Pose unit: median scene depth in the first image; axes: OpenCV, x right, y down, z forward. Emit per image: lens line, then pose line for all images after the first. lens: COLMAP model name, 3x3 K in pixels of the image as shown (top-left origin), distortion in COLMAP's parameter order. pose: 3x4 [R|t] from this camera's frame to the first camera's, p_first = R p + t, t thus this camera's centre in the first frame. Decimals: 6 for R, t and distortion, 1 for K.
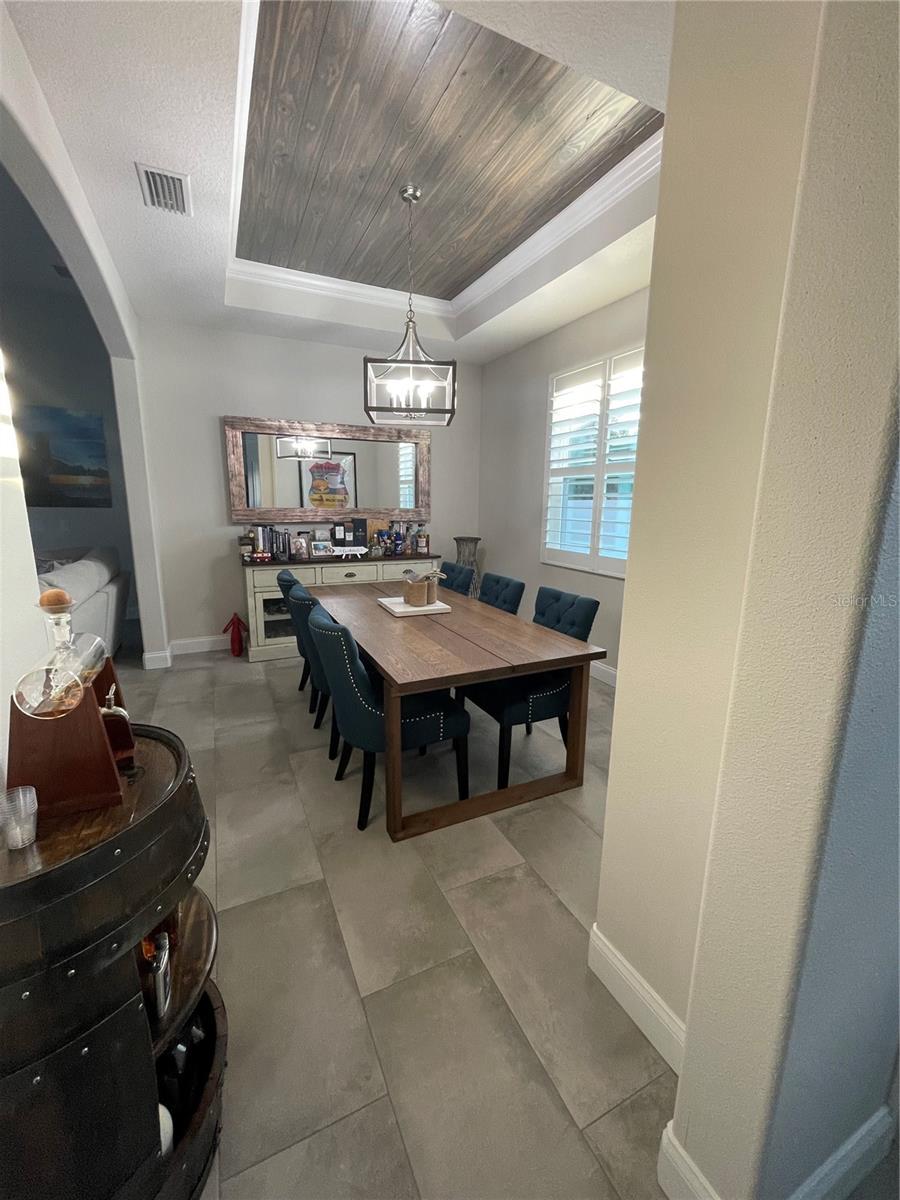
lens RADIAL K [[485.9, 0, 447.7], [0, 485.9, 593.2], [0, 0, 1]] dist [0.002038, 0.000269]
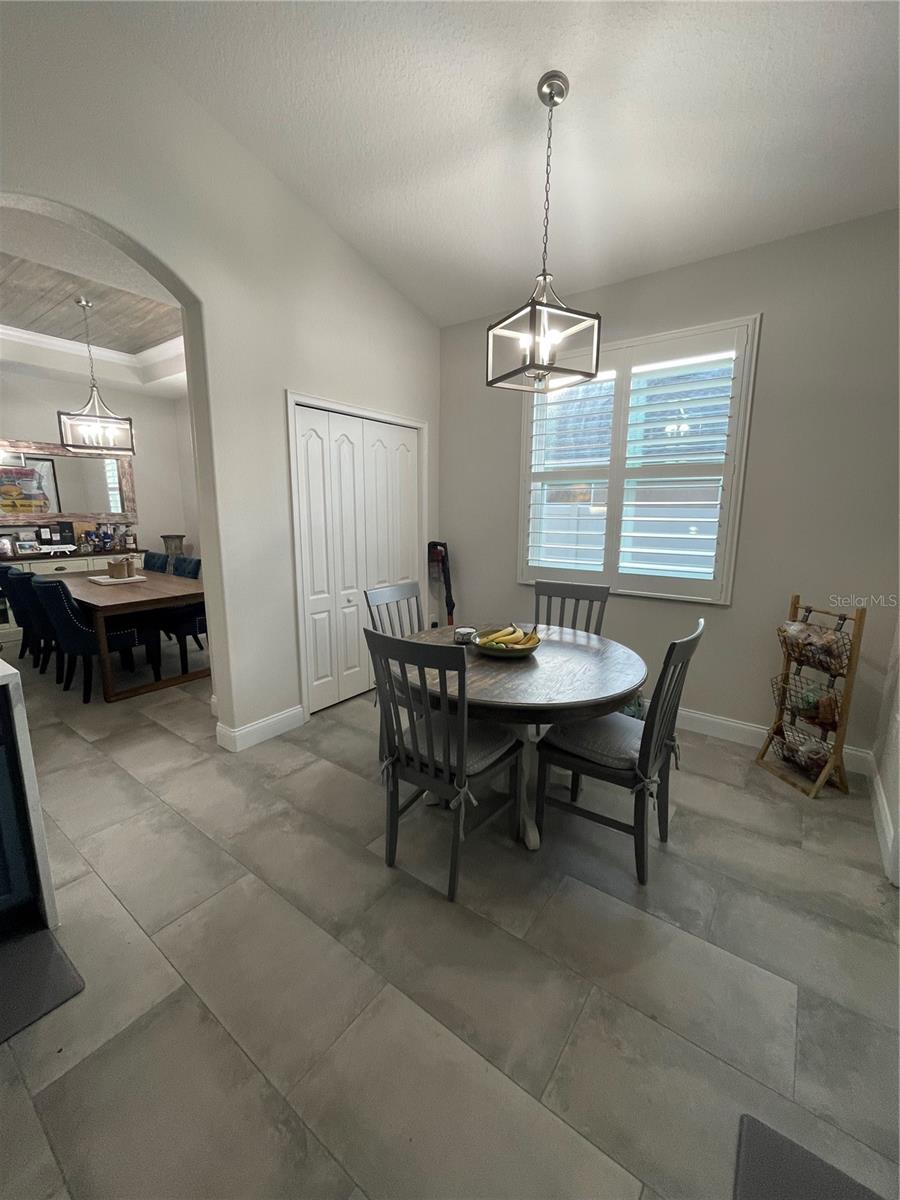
lens RADIAL K [[485.9, 0, 446.1], [0, 485.9, 595.5], [0, 0, 1]] dist [0.002038, 0.000269]
pose [[0.885940, -0.088314, 0.455314, 0.090136], [0.090018, 0.995778, 0.017989, 0.092384], [-0.454981, 0.025049, 0.890149, -0.499409]]
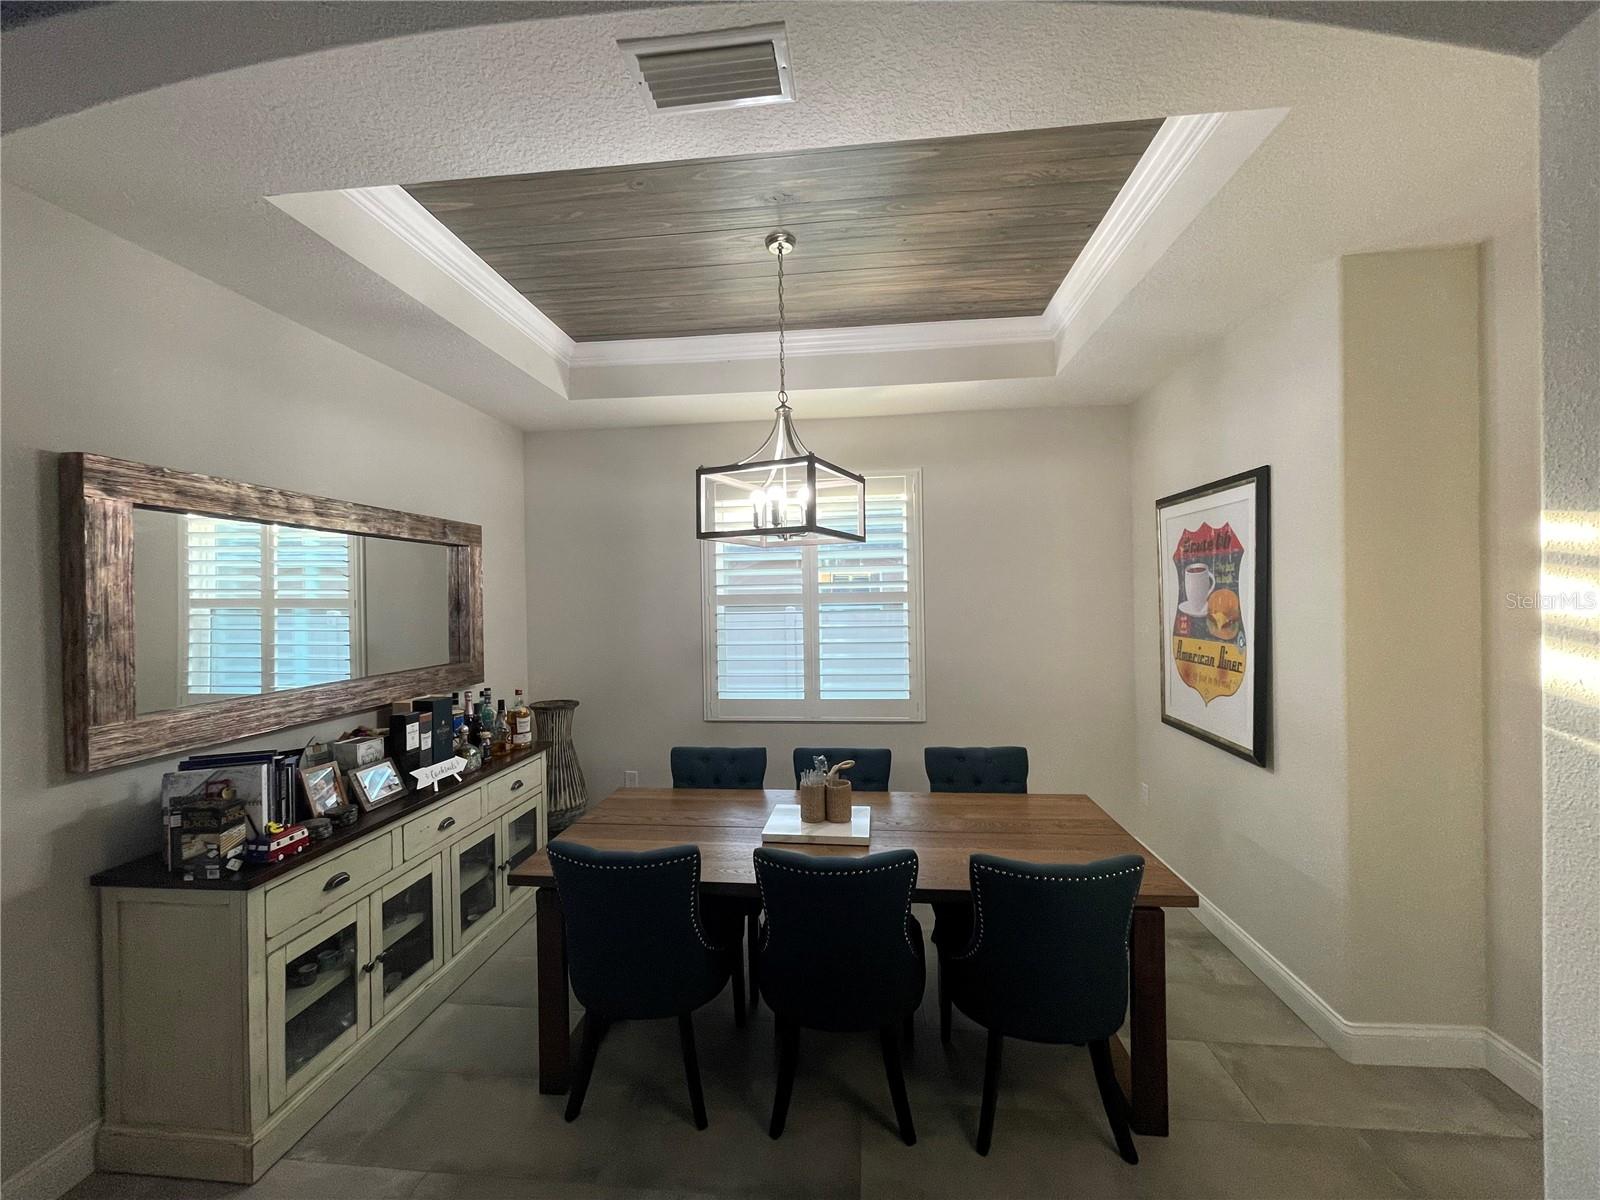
lens RADIAL K [[647.8, 0, 797.9], [0, 647.8, 599.3], [0, 0, 1]] dist [0.002038, 0.000269]
pose [[0.521384, -0.021838, 0.853043, -0.544112], [0.184559, 0.978897, -0.087744, -0.129528], [-0.833125, 0.203185, 0.514411, 0.359203]]
